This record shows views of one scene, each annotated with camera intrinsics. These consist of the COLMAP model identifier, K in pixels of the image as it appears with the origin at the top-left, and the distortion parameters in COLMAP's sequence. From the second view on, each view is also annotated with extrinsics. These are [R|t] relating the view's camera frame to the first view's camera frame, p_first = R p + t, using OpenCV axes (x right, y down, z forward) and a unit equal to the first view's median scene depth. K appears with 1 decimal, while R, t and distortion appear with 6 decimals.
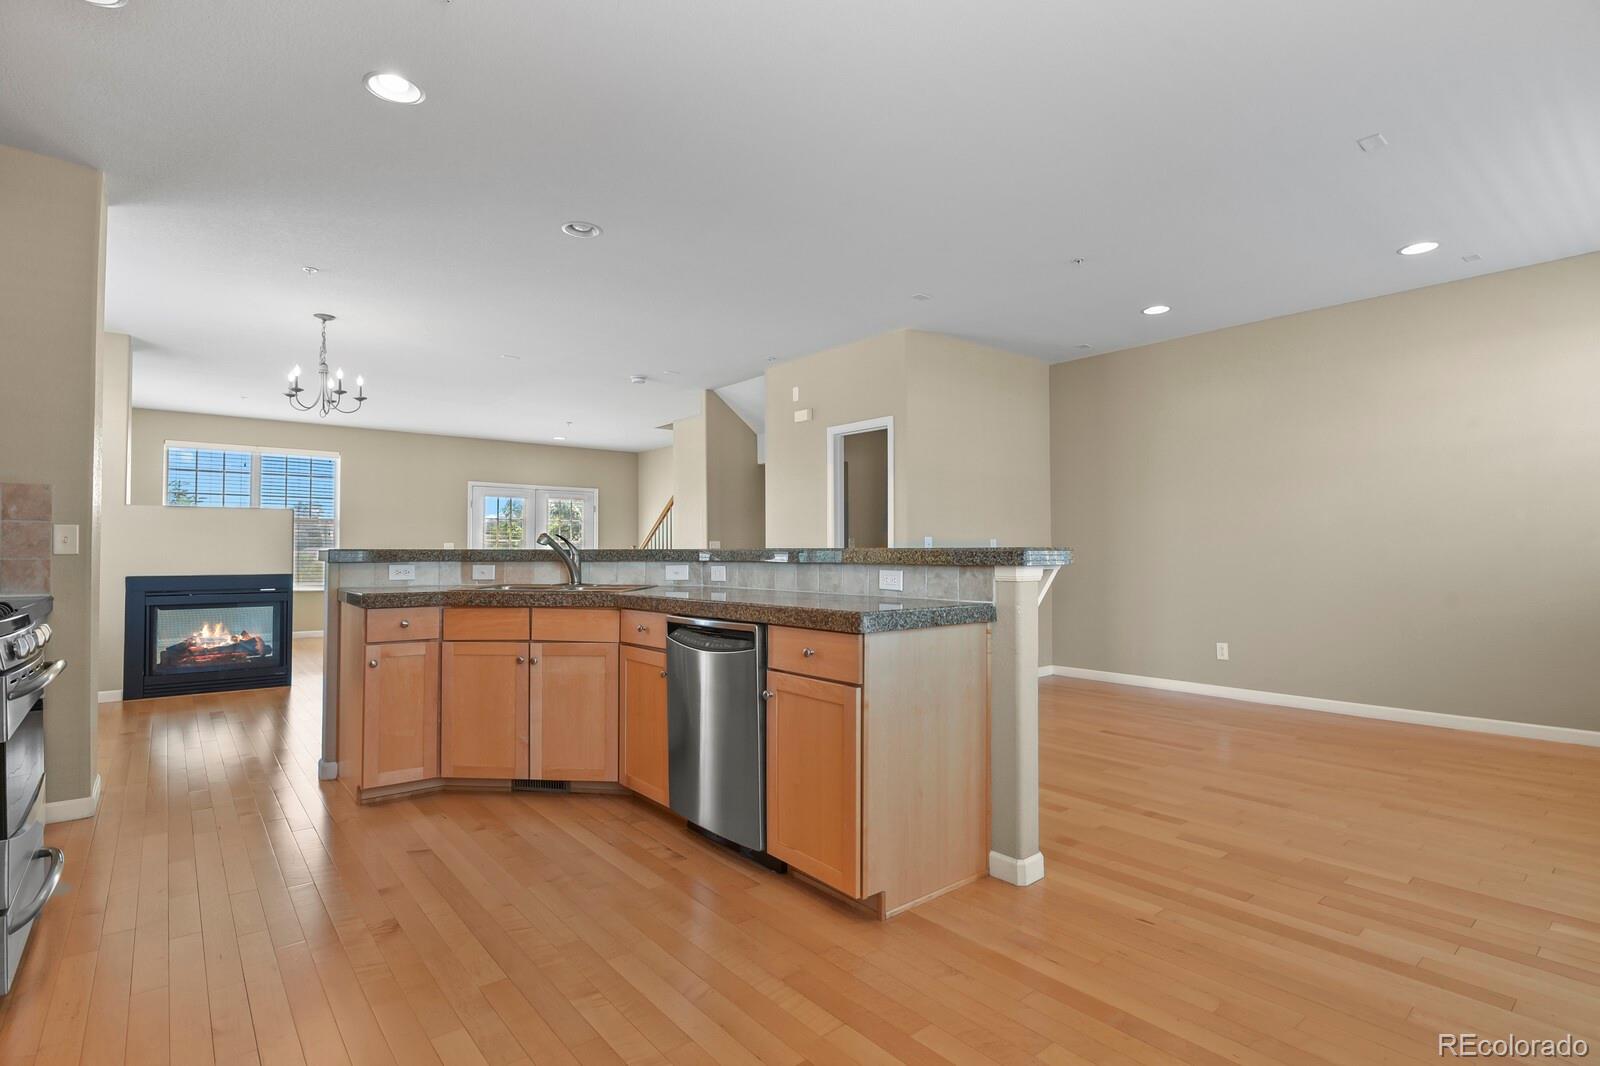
lens RADIAL K [[774.0, 0, 809.6], [0, 774.0, 533.8], [0, 0, 1]] dist [-0.001319, -0.007884]
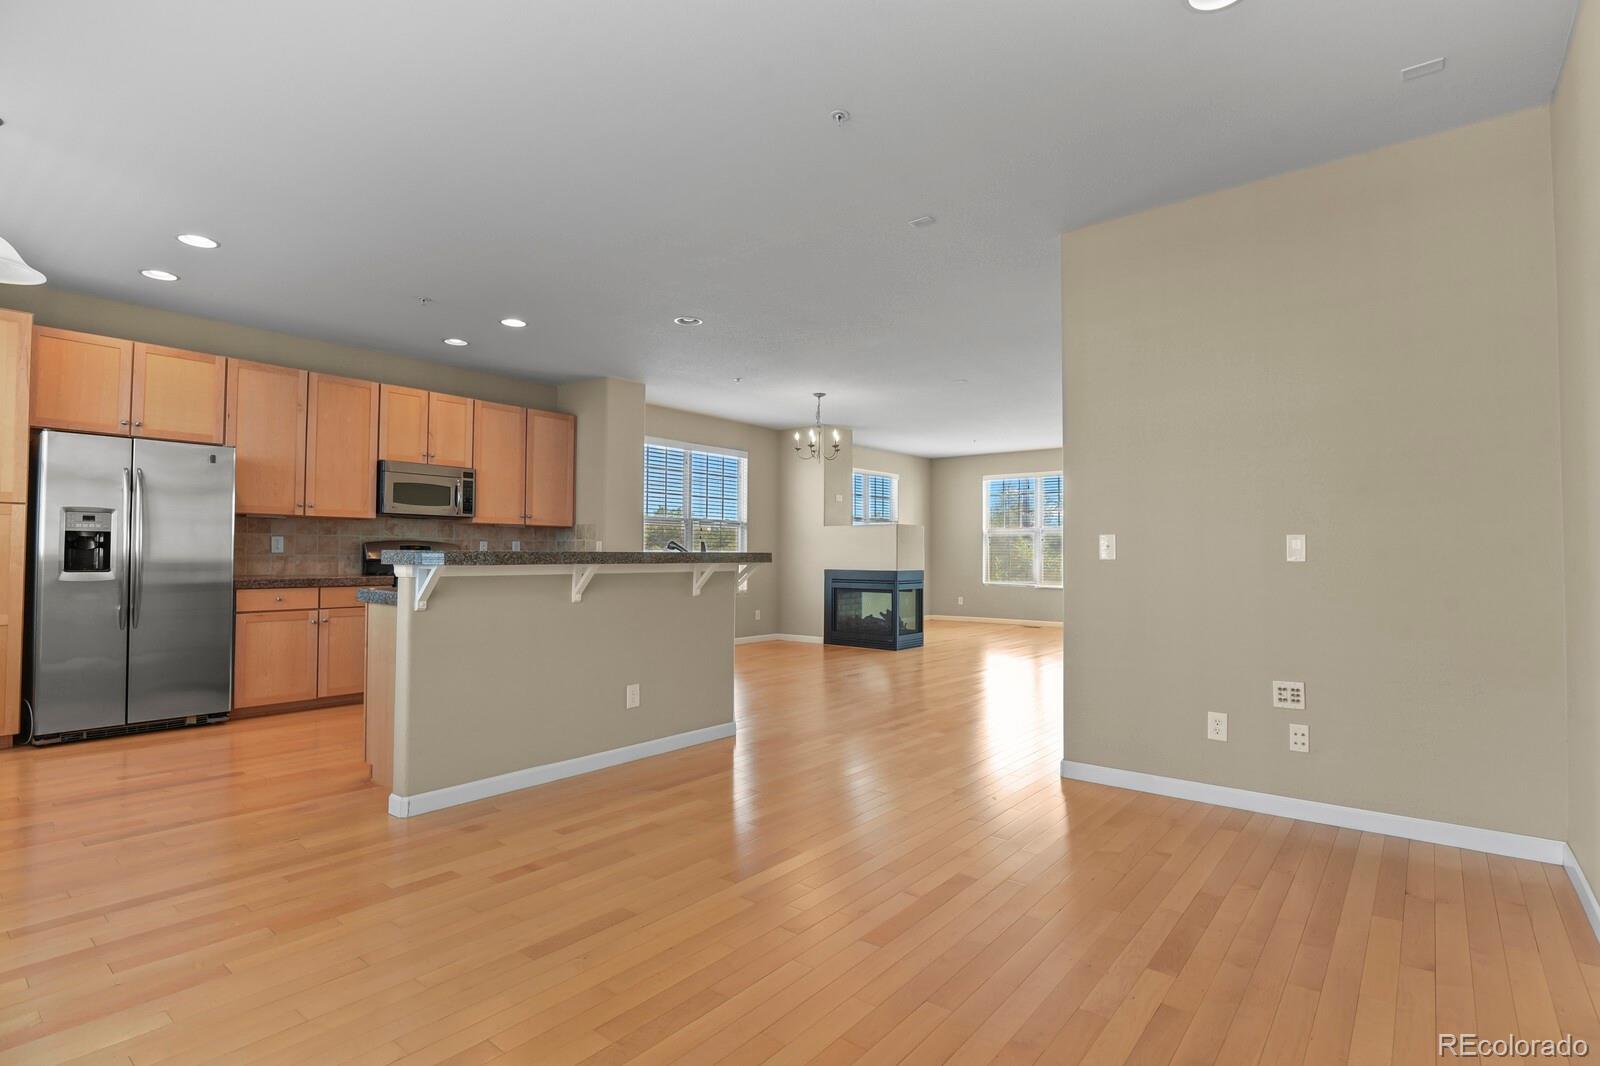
lens RADIAL K [[774.0, 0, 802.8], [0, 774.0, 535.0], [0, 0, 1]] dist [-0.001319, -0.007884]
pose [[0.186967, -0.022115, -0.982117, 1.074437], [0.016286, 0.999679, -0.019410, 0.018192], [0.982231, -0.012366, 0.187267, 0.921319]]
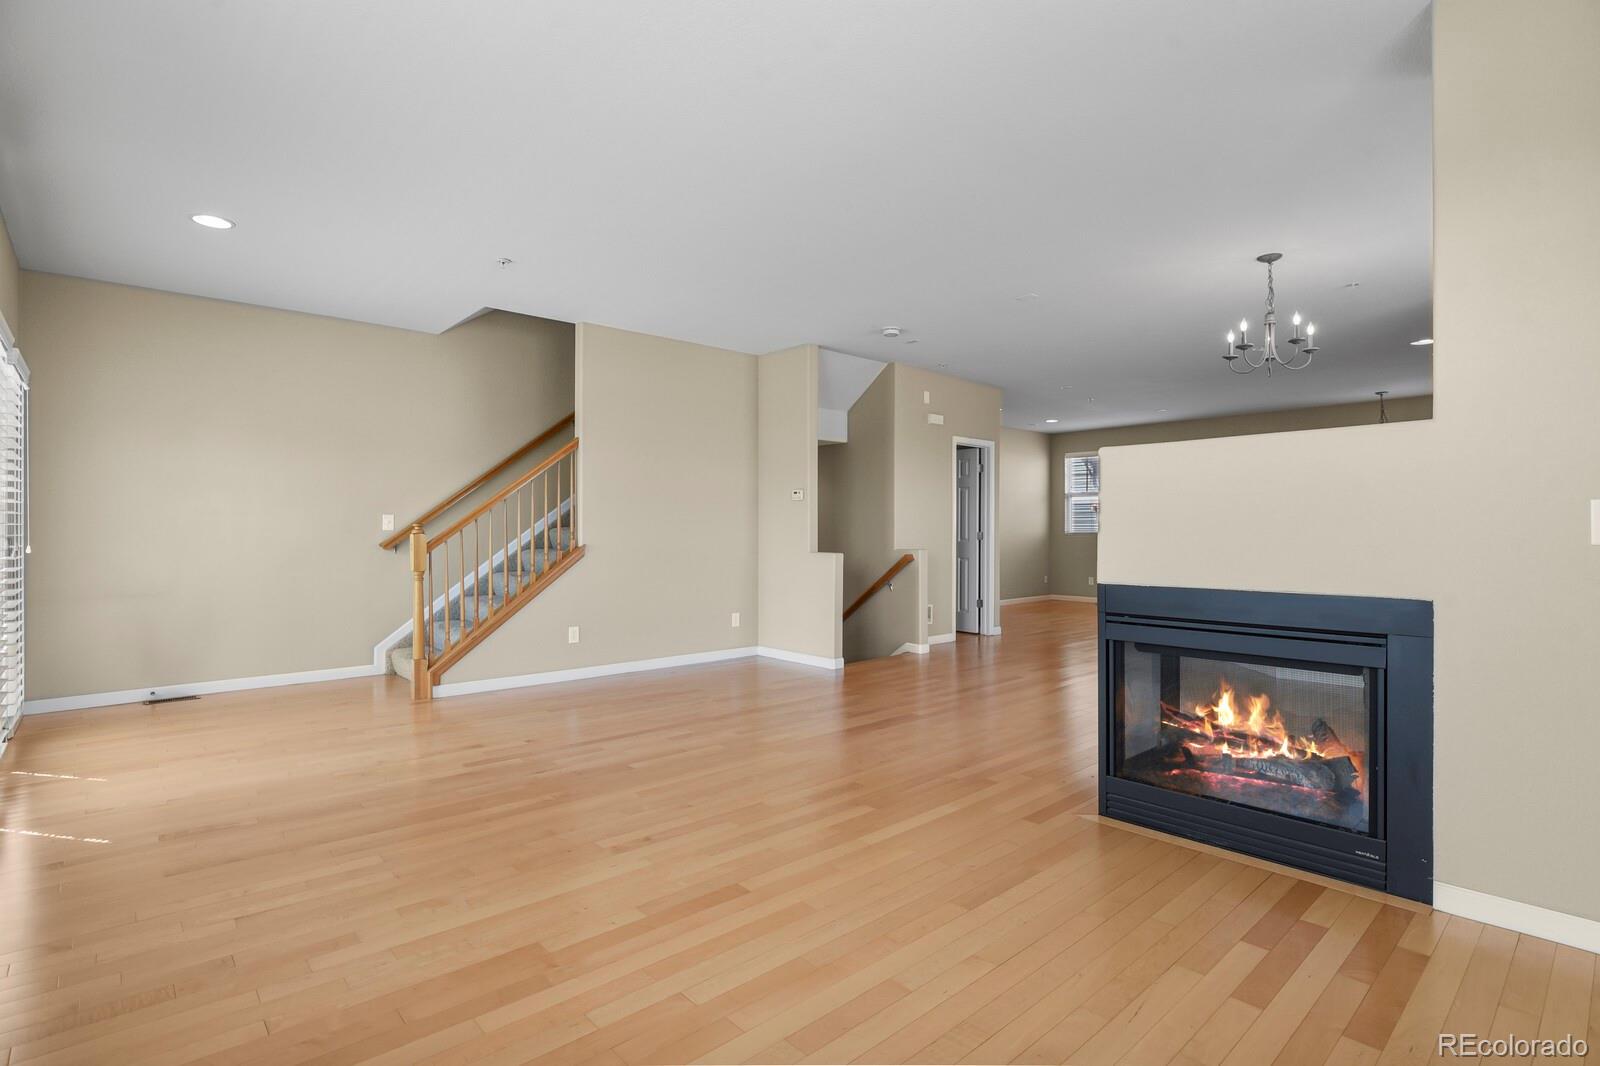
lens RADIAL K [[774.0, 0, 799.1], [0, 774.0, 532.1], [0, 0, 1]] dist [-0.001319, -0.007884]
pose [[-0.045867, 0.001866, 0.998946, -1.889815], [-0.021373, 0.999768, -0.002849, 0.042245], [-0.998719, -0.021481, -0.045816, 2.025821]]
